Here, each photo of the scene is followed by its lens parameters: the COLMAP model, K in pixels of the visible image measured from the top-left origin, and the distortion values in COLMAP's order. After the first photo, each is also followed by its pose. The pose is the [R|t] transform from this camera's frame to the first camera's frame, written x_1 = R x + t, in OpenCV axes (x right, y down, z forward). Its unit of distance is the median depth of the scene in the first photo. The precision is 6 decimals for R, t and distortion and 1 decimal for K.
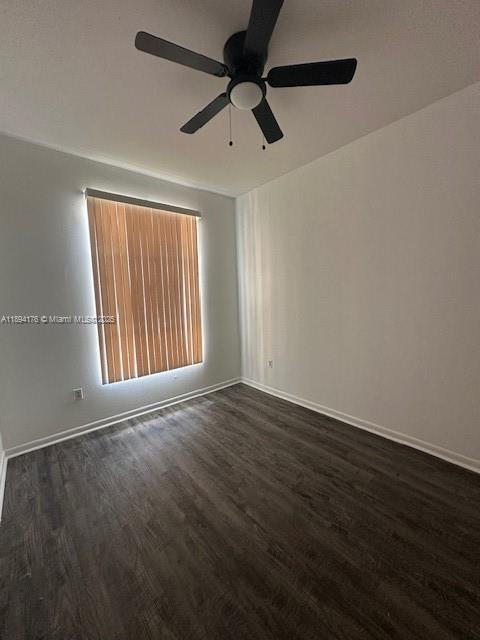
lens RADIAL K [[256.6, 0, 238.8], [0, 256.6, 316.5], [0, 0, 1]] dist [0.001528, -0.000438]
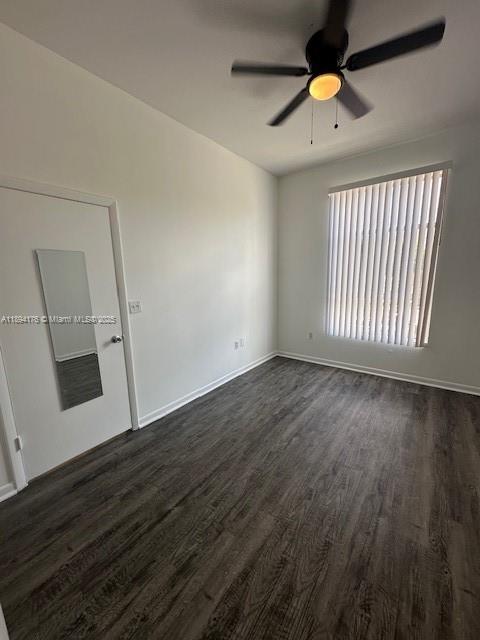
lens RADIAL K [[256.6, 0, 241.6], [0, 256.6, 316.4], [0, 0, 1]] dist [0.001528, -0.000438]
pose [[0.208638, 0.186179, -0.960108, 1.136443], [-0.074874, 0.981872, 0.174129, -0.061593], [0.975123, 0.035557, 0.218795, 0.426420]]
